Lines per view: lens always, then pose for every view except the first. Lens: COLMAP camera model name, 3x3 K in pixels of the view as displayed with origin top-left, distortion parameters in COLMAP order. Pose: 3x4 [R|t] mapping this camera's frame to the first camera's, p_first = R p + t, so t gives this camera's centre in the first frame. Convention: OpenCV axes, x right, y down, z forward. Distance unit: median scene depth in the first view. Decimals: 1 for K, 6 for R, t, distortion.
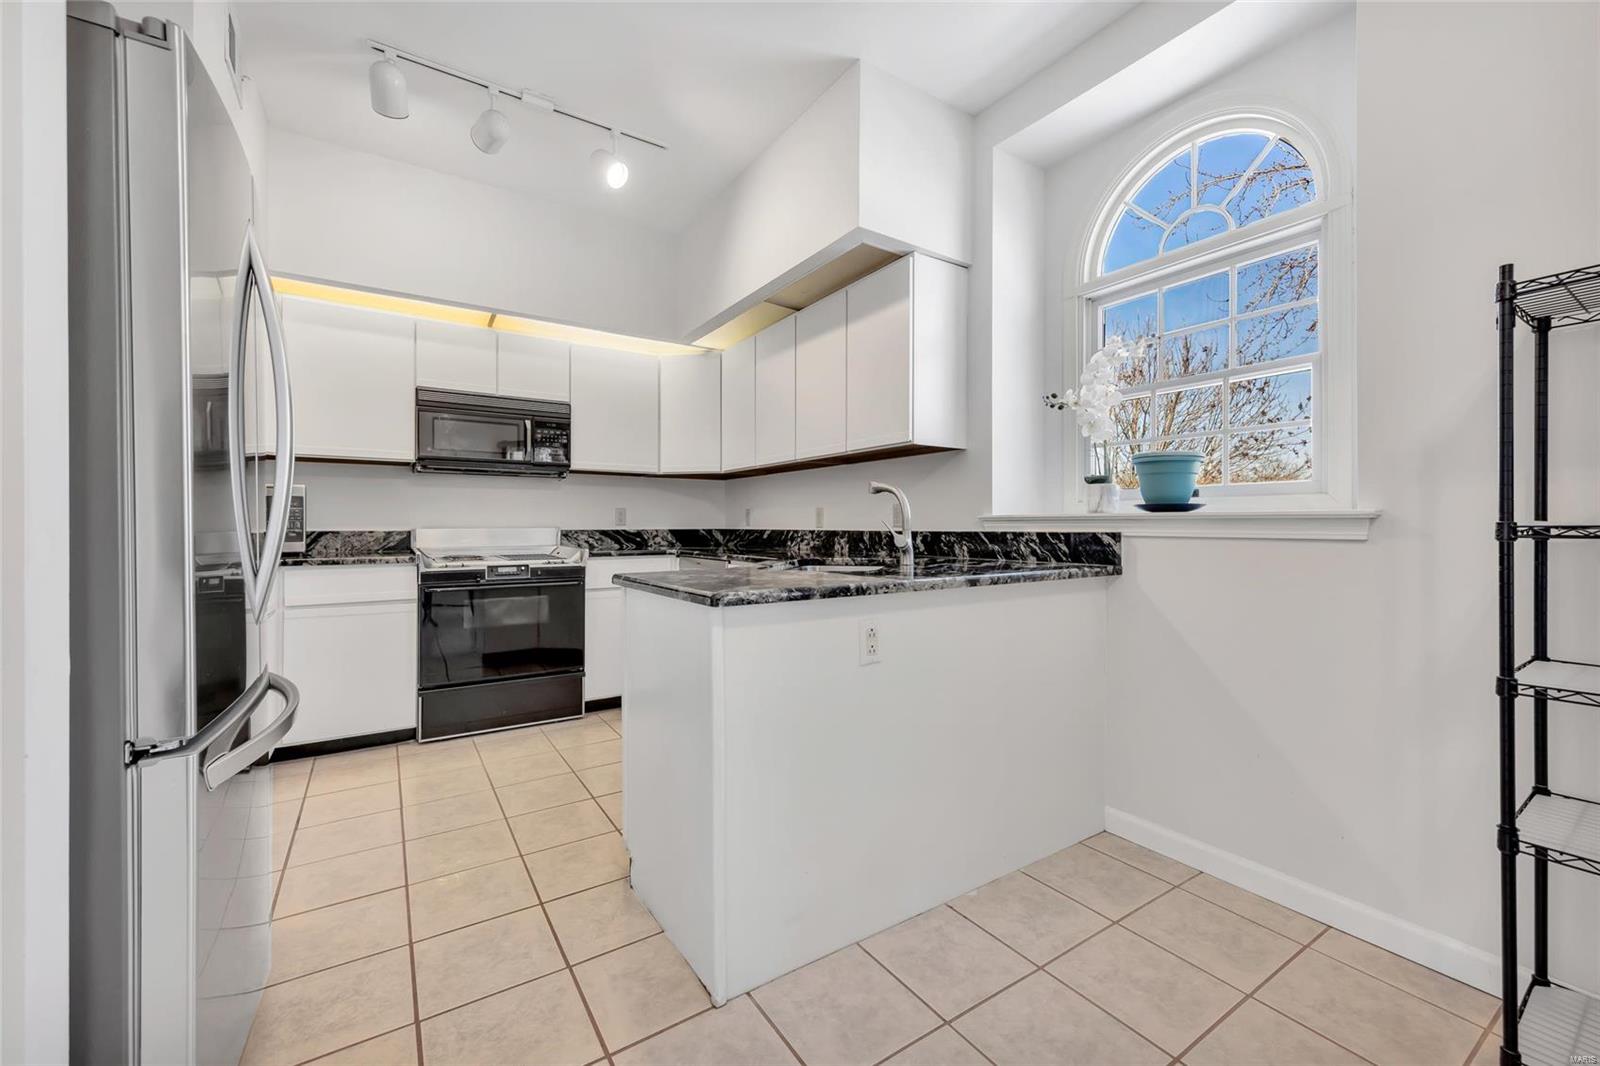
lens RADIAL K [[646.0, 0, 799.3], [0, 646.0, 528.0], [0, 0, 1]] dist [0.008948, 0.000002]
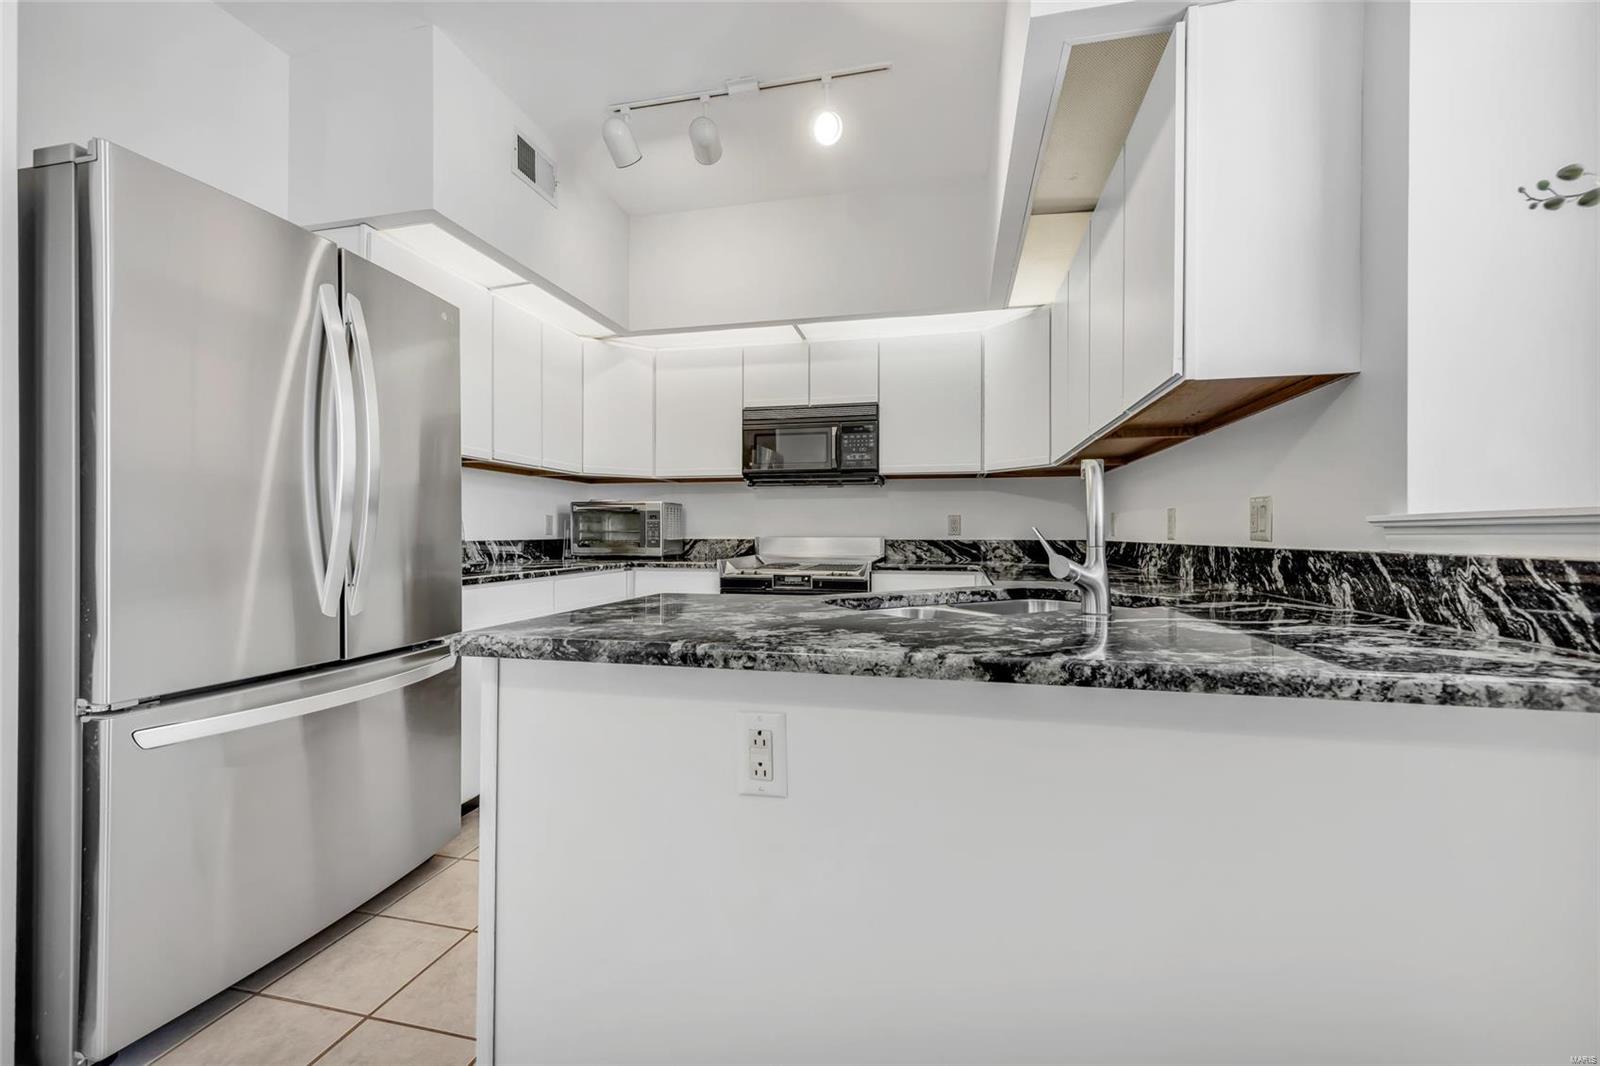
lens RADIAL K [[636.1, 0, 806.7], [0, 636.1, 532.9], [0, 0, 1]] dist [0.006520, -0.000107]
pose [[0.691759, 0.000957, -0.722128, 0.305274], [-0.005526, 0.999977, -0.003968, -0.003576], [0.722108, 0.006735, 0.691748, 0.389109]]
